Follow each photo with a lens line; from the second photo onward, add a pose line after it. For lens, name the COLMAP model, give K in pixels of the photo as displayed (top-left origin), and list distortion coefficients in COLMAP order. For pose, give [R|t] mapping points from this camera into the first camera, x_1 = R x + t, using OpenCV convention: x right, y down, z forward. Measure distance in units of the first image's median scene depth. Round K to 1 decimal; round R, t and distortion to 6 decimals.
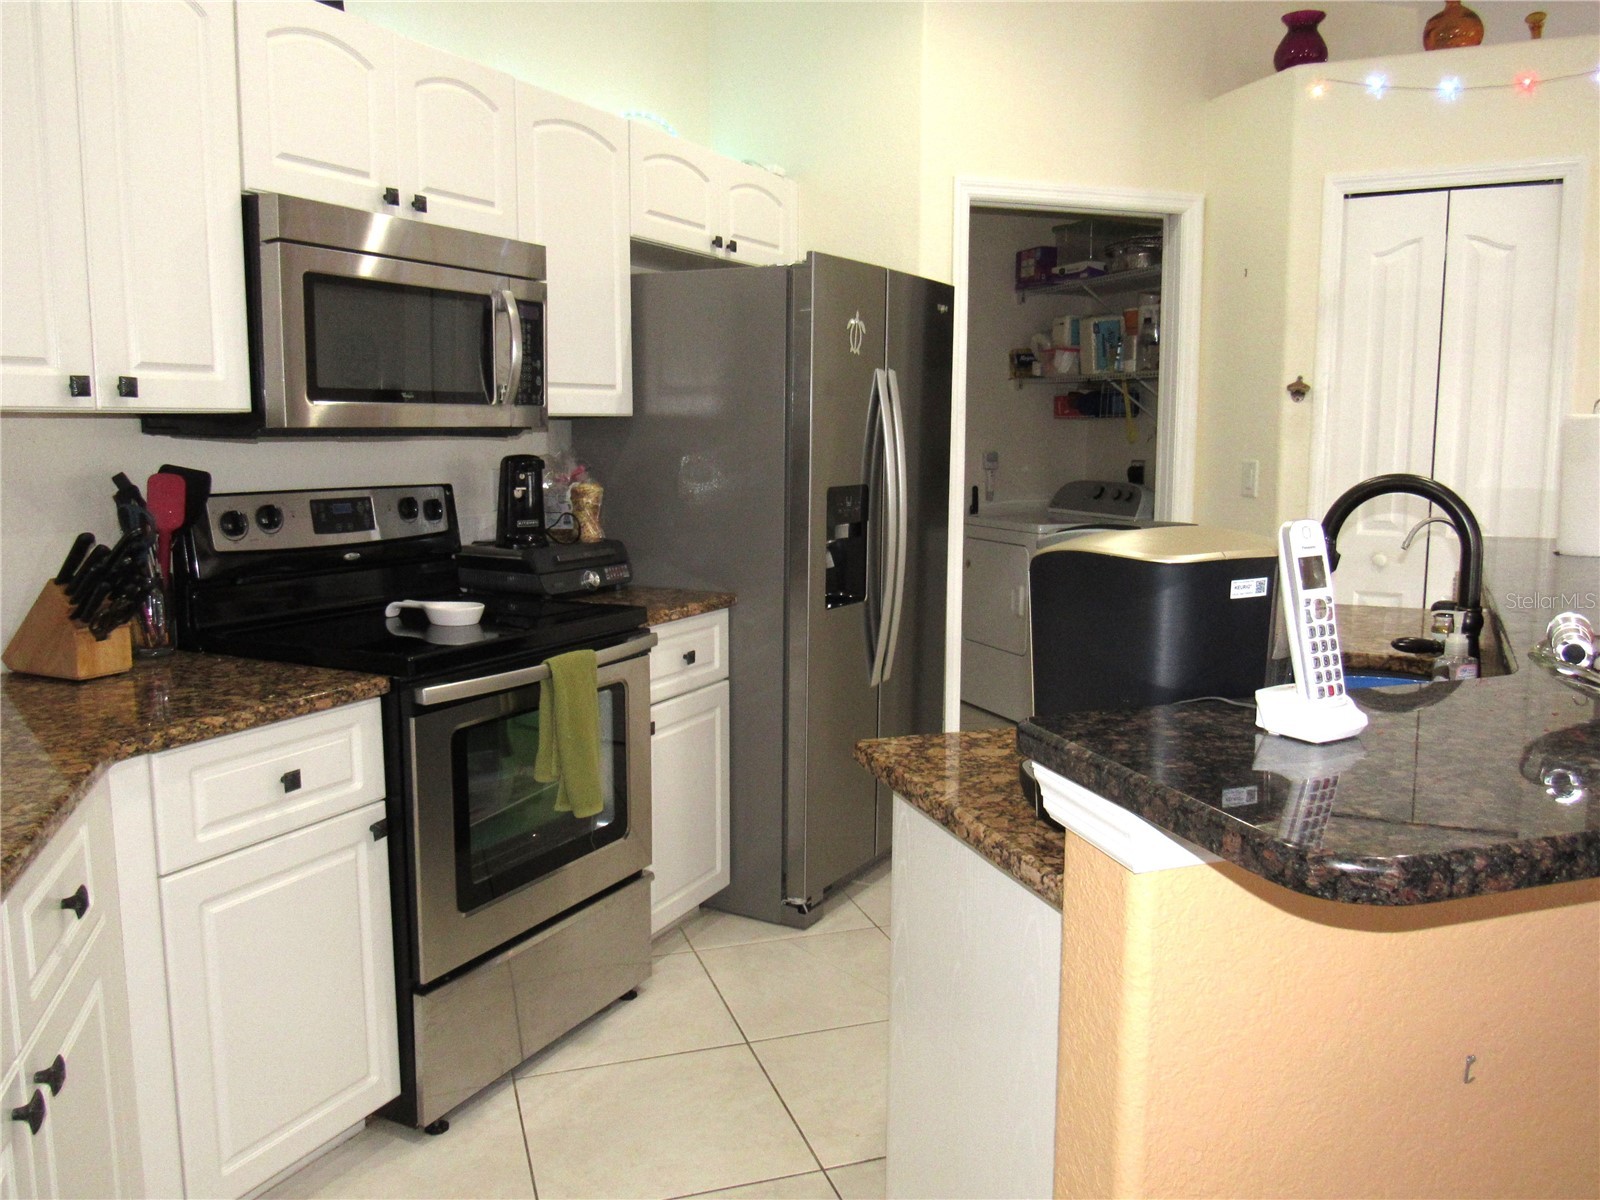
lens RADIAL K [[1198.3, 0, 800.0], [0, 1198.3, 600.0], [0, 0, 1]] dist [-0.157605, 0.000678]
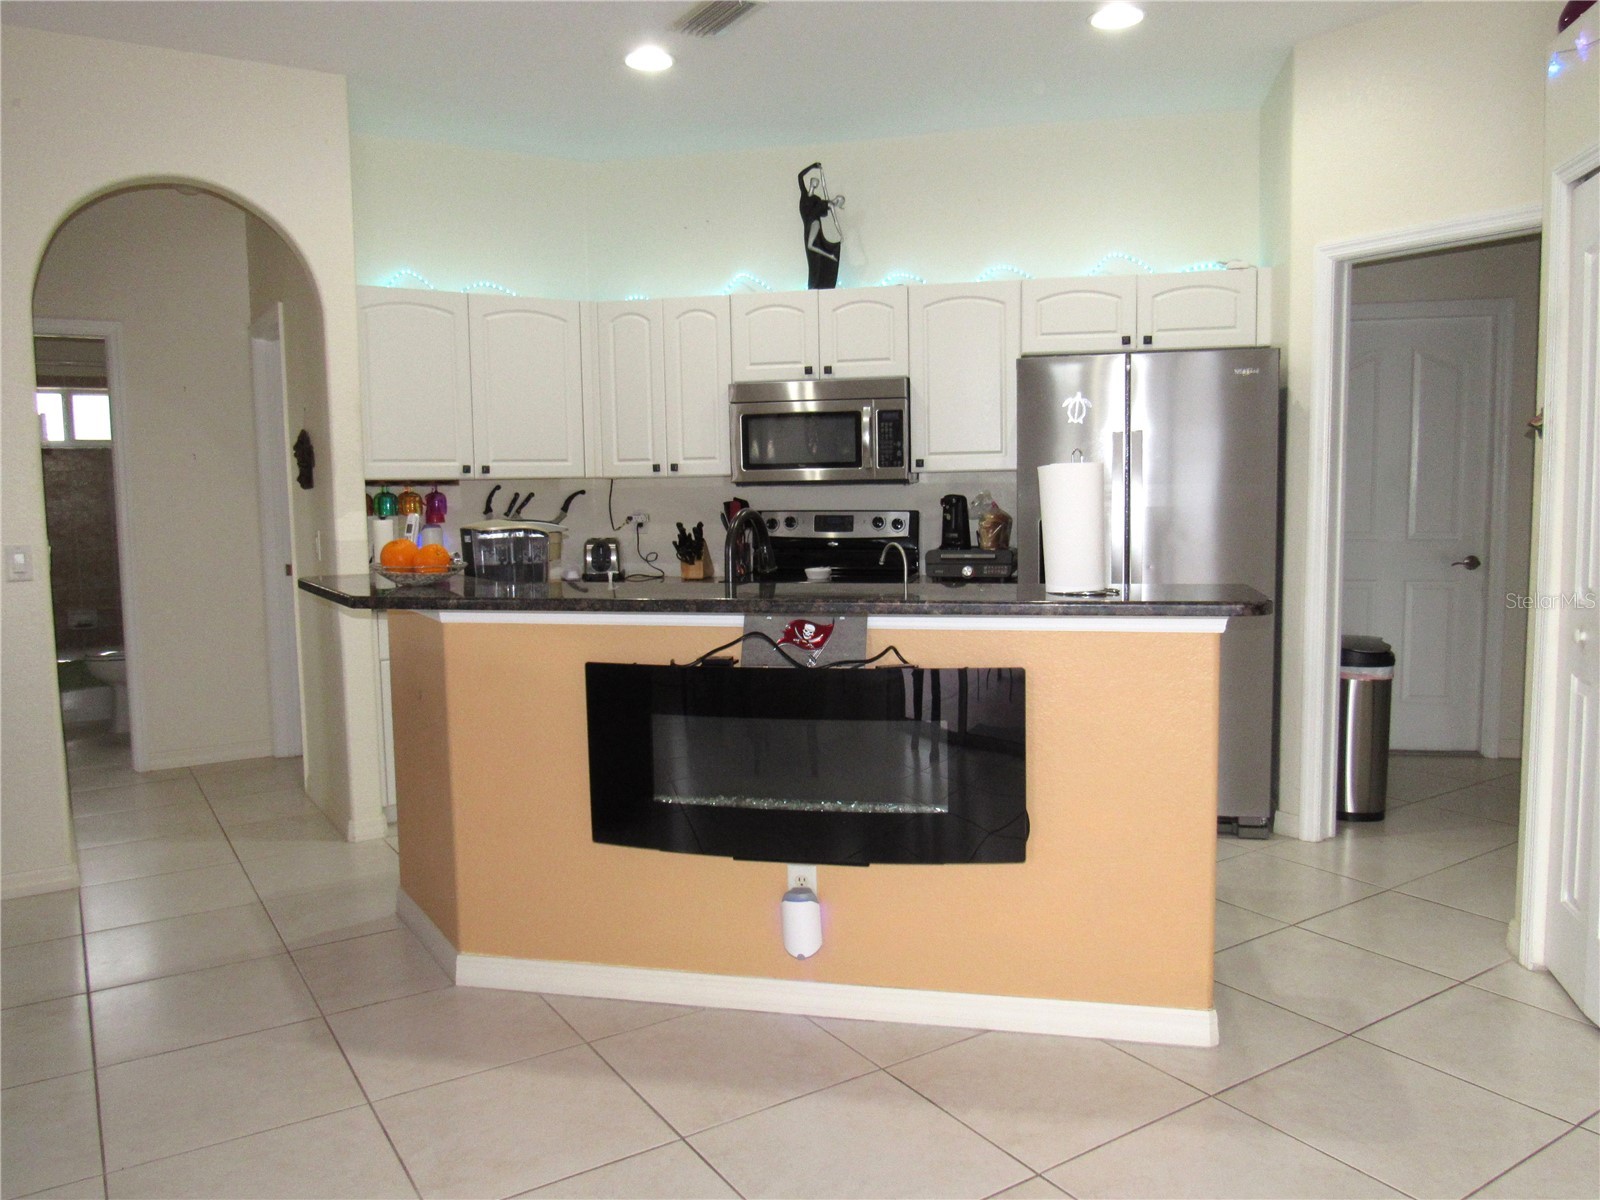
lens RADIAL K [[1198.3, 0, 800.0], [0, 1198.3, 600.0], [0, 0, 1]] dist [-0.157605, 0.000678]
pose [[0.233445, 0.090609, -0.968139, 1.608999], [-0.111497, 0.991576, 0.065917, -0.071228], [0.965956, 0.092557, 0.241581, 0.456243]]
